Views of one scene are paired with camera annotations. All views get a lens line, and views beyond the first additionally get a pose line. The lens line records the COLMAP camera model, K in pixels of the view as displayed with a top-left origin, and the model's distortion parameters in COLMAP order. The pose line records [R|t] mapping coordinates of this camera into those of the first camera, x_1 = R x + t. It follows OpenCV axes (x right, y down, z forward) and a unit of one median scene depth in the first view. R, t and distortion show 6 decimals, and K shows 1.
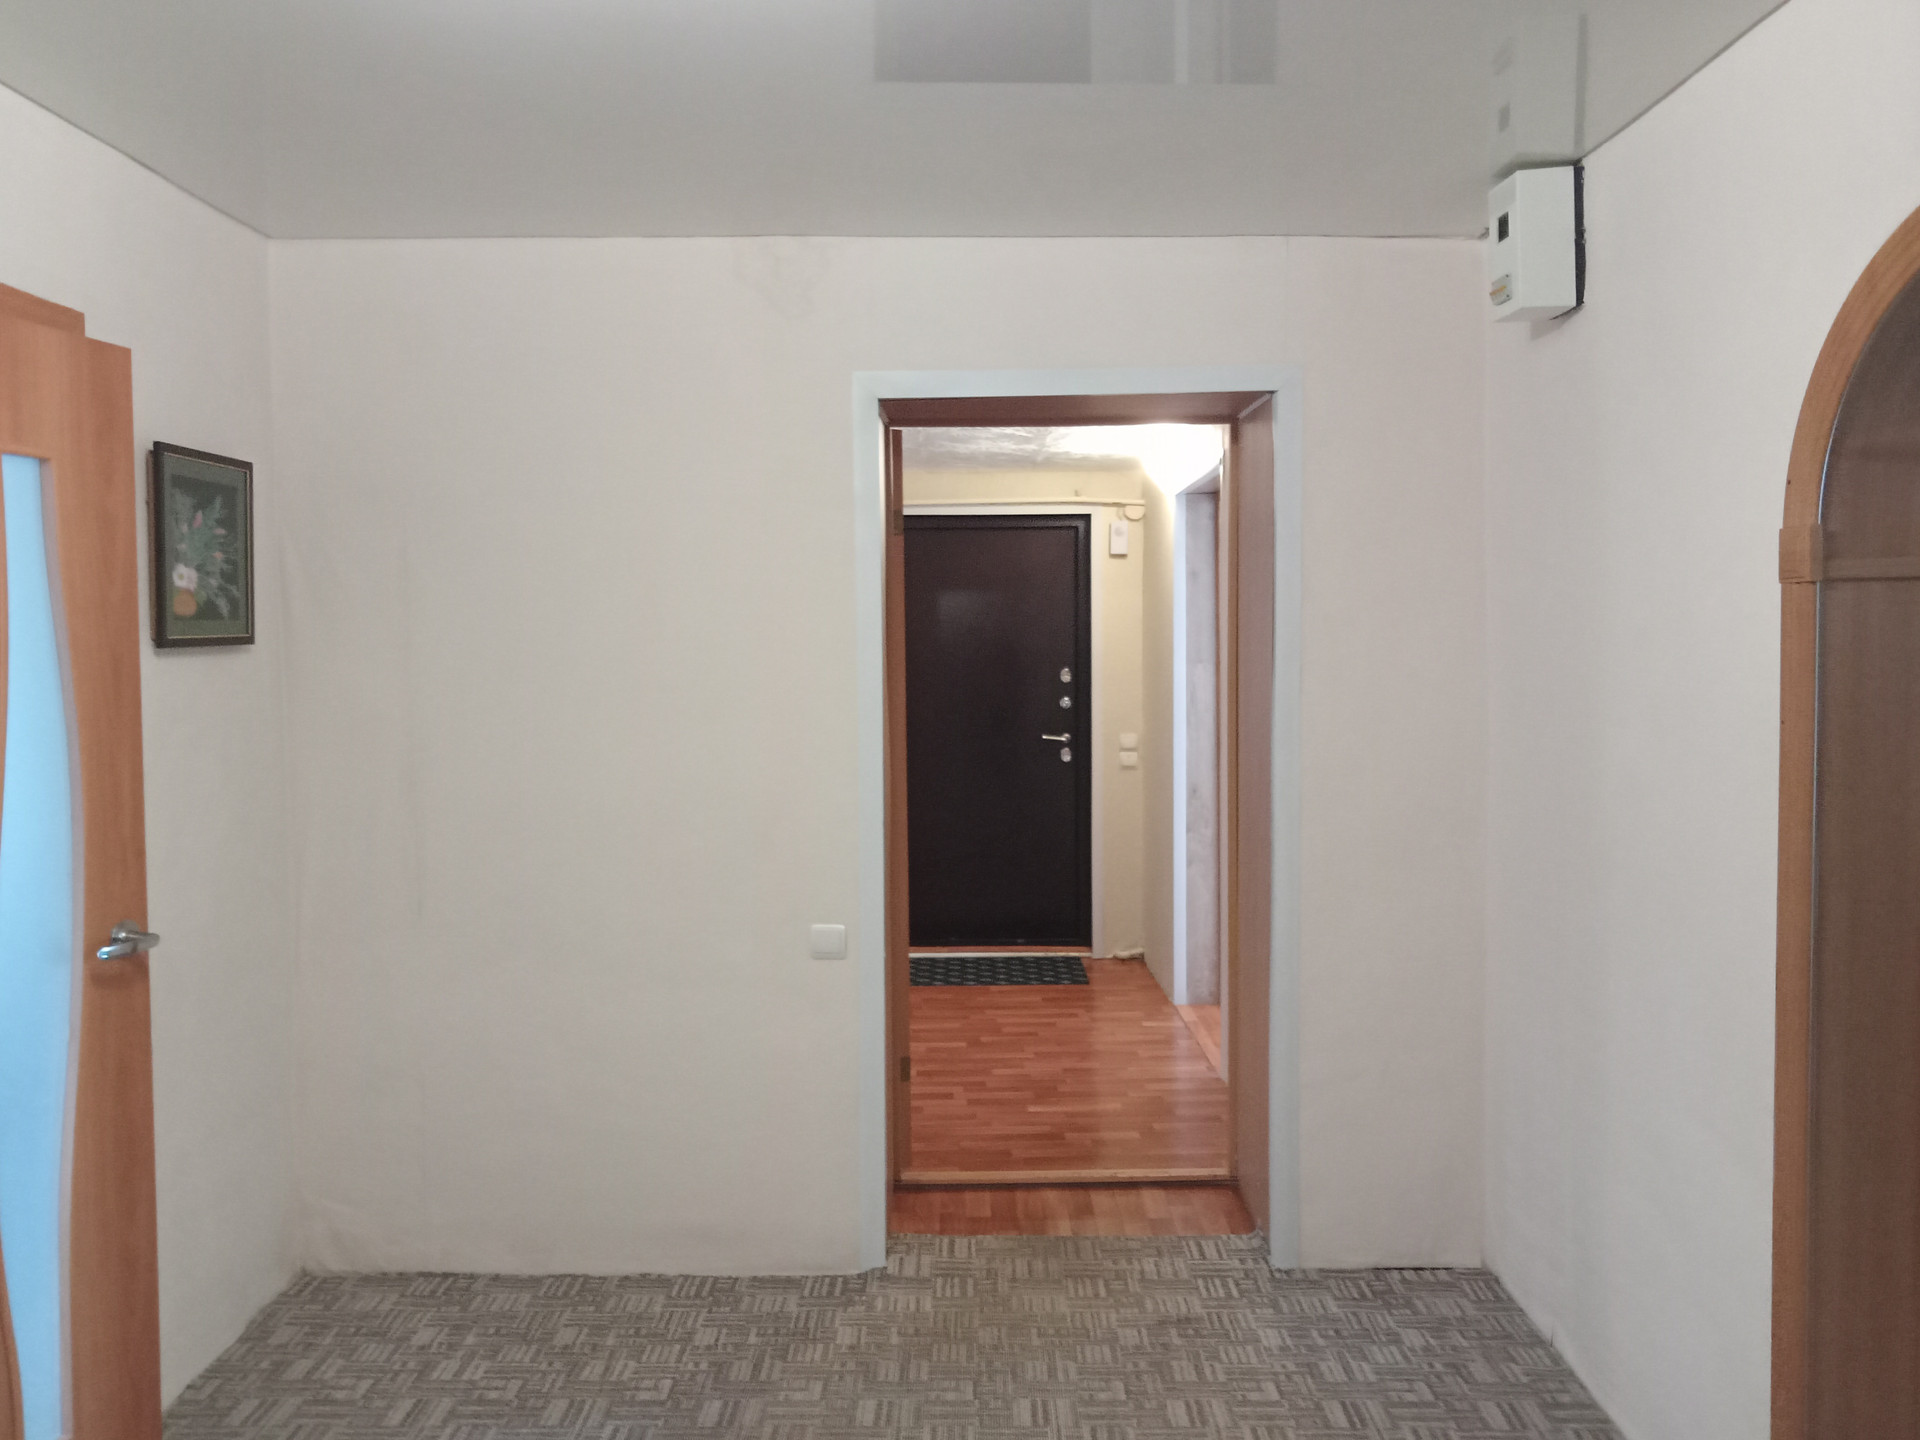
lens RADIAL K [[1411.2, 0, 960.0], [0, 1411.2, 720.0], [0, 0, 1]] dist [0.002993, 0.007228]
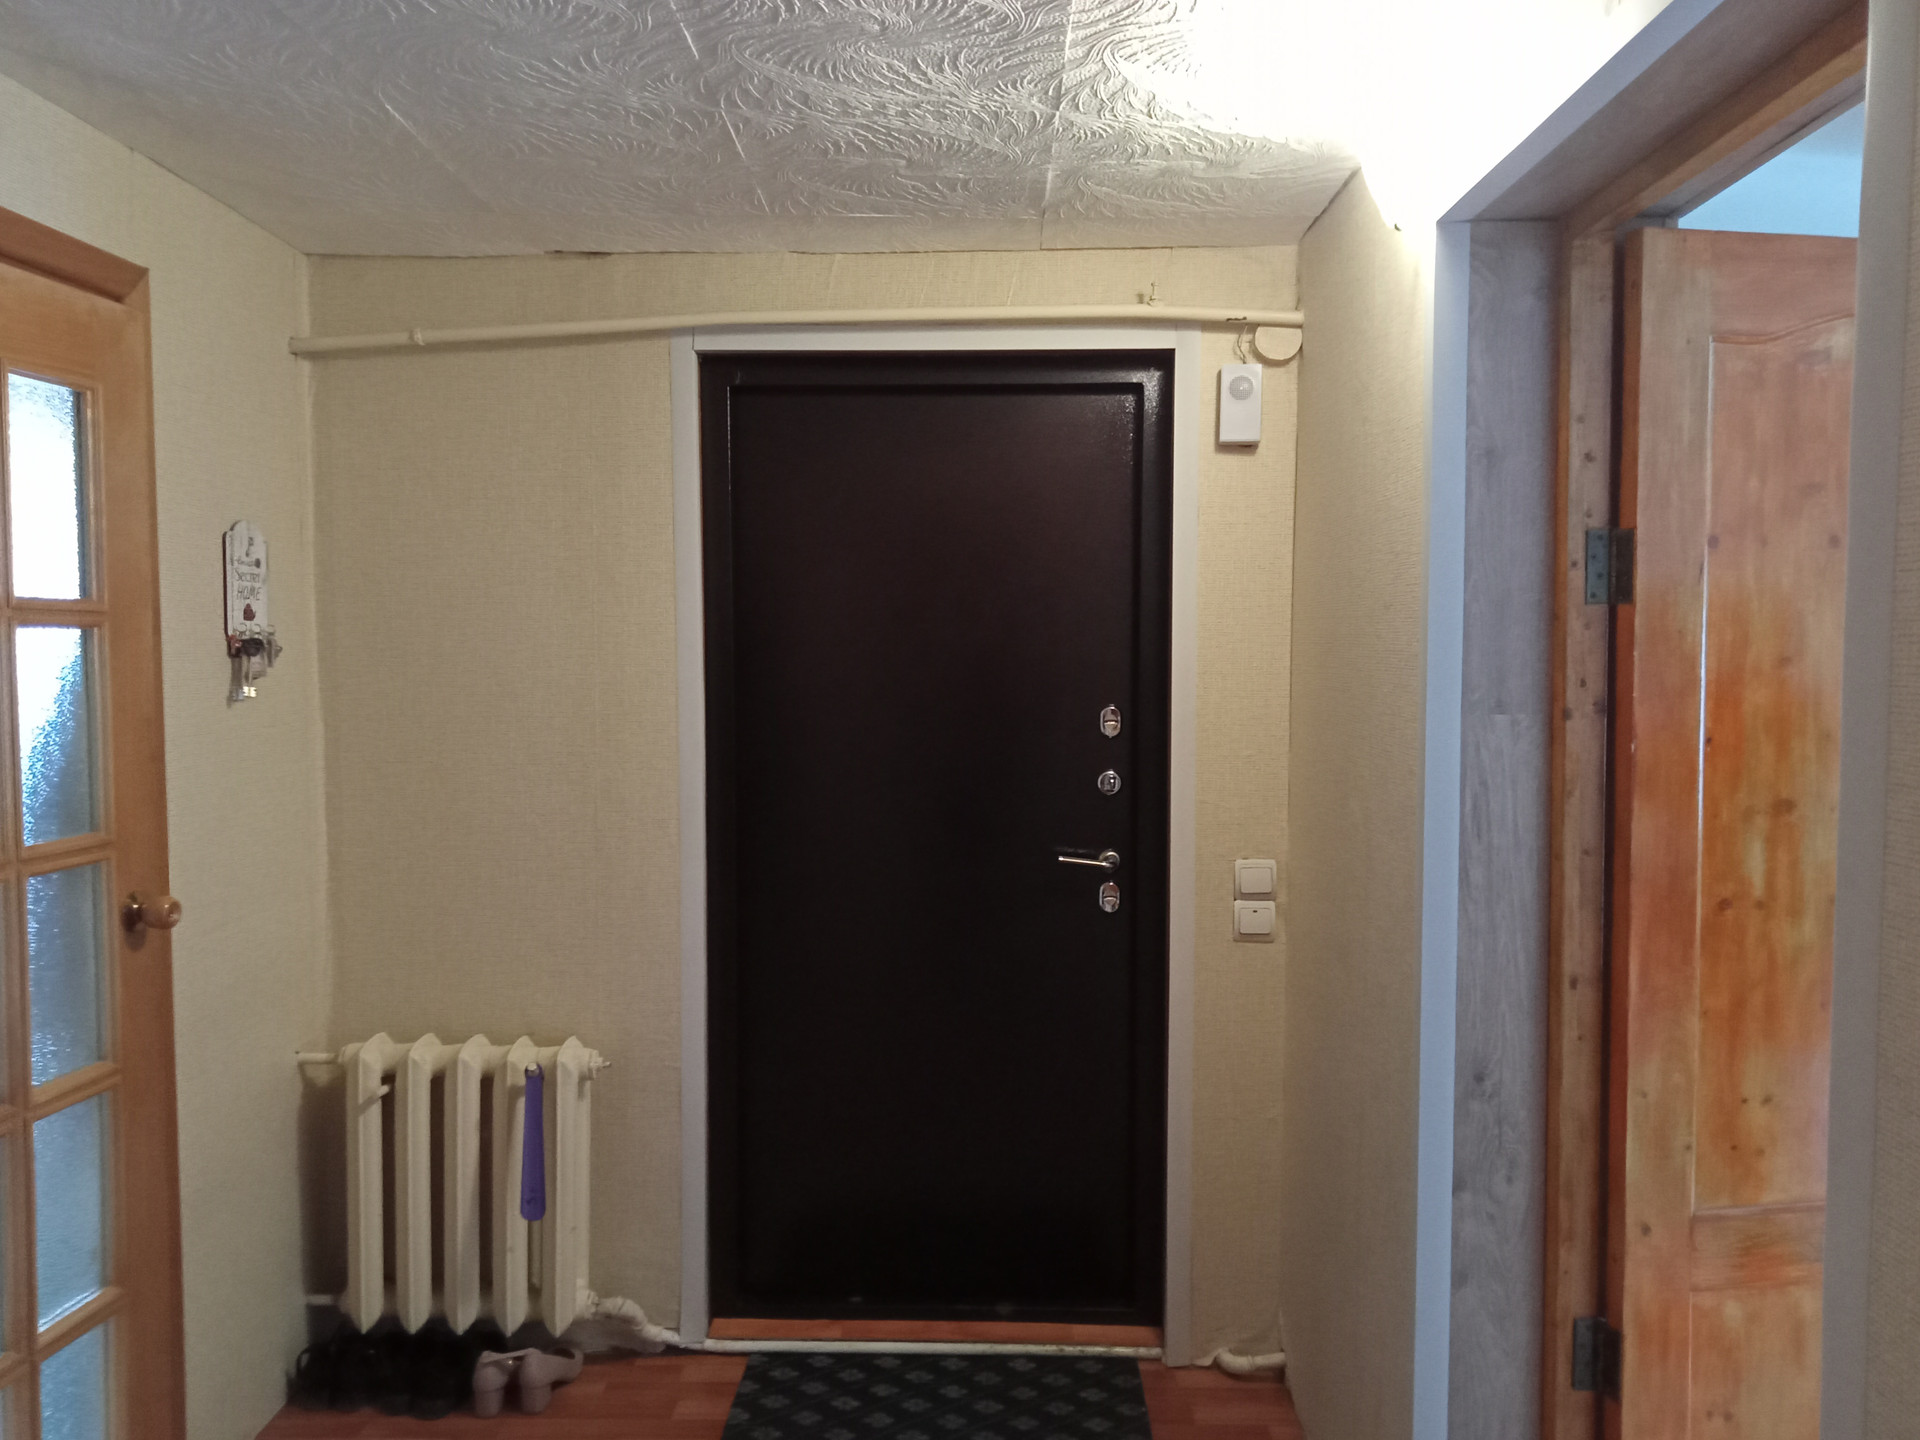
lens RADIAL K [[1411.2, 0, 960.0], [0, 1411.2, 720.0], [0, 0, 1]] dist [0.002993, 0.007228]
pose [[0.999496, 0.010120, -0.030100, 0.042032], [-0.010168, 0.999947, -0.001447, -0.032315], [0.030083, 0.001752, 0.999546, 0.571663]]
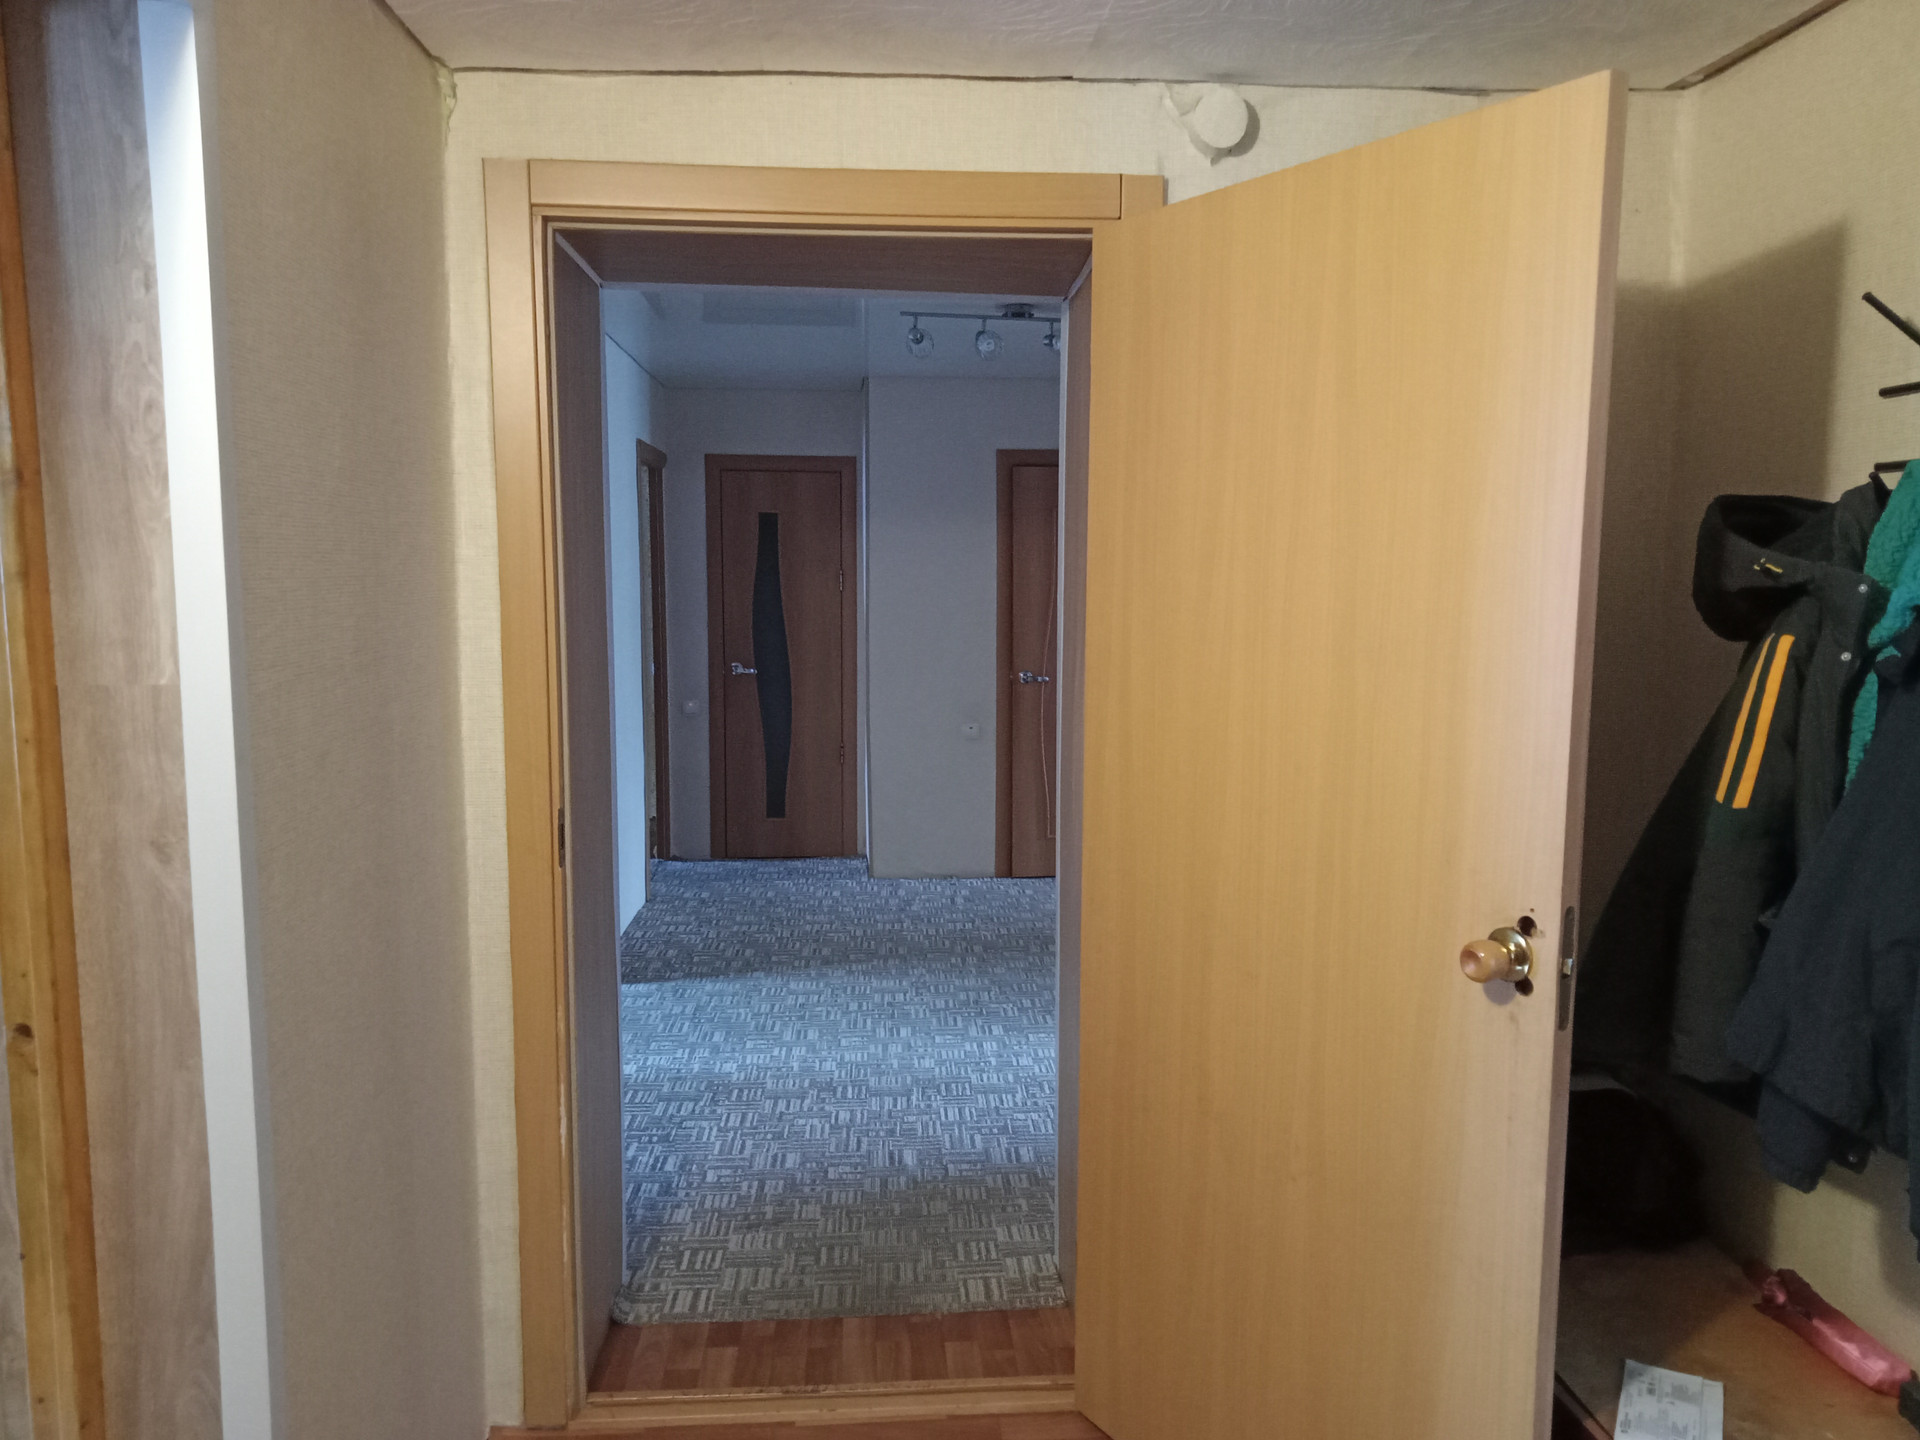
lens RADIAL K [[1411.2, 0, 960.0], [0, 1411.2, 720.0], [0, 0, 1]] dist [0.002993, 0.007228]
pose [[-0.997733, 0.009310, -0.066653, 0.050719], [-0.001616, 0.986785, 0.162027, -0.083334], [0.067280, 0.161768, -0.984533, 1.401061]]
